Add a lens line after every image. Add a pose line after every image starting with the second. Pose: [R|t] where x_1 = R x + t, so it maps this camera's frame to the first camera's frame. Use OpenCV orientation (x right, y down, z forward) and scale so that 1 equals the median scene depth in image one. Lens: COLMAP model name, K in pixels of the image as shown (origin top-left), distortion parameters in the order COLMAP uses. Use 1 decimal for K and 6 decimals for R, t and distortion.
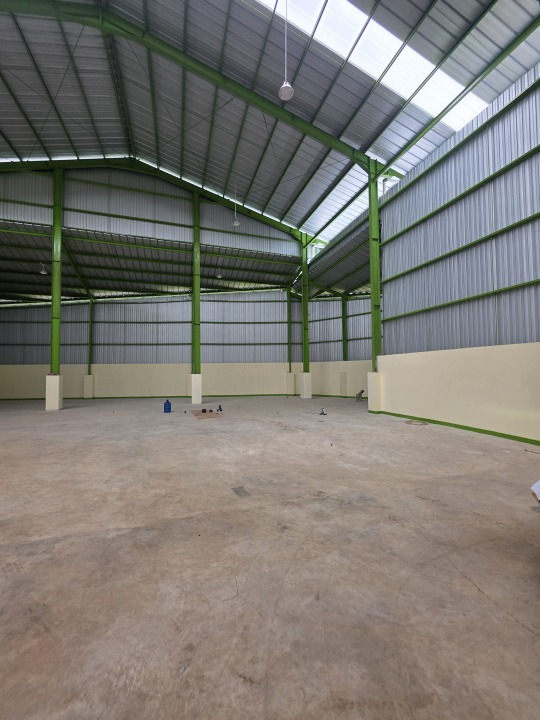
lens RADIAL K [[286.4, 0, 269.0], [0, 286.4, 362.3], [0, 0, 1]] dist [0.000275, -0.000036]
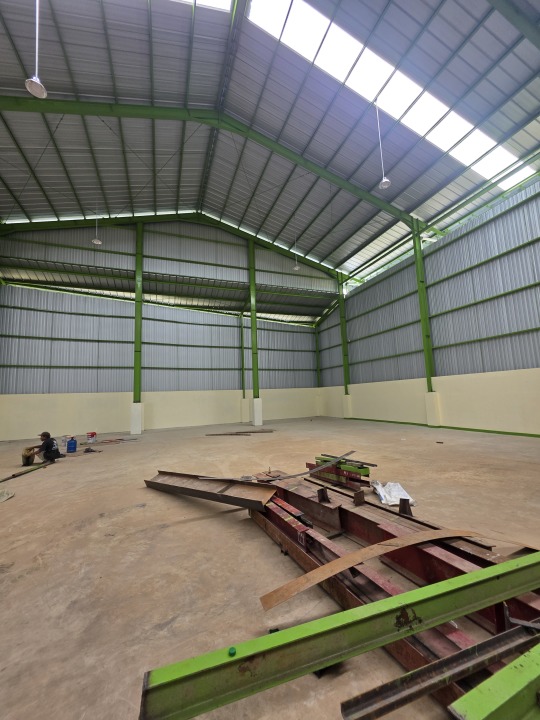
lens RADIAL K [[286.4, 0, 269.0], [0, 286.4, 362.3], [0, 0, 1]] dist [0.000275, -0.000036]
pose [[0.999071, -0.021138, 0.037548, -0.276143], [0.024293, 0.996029, -0.085650, -0.002414], [-0.035589, 0.086483, 0.995618, -0.127295]]
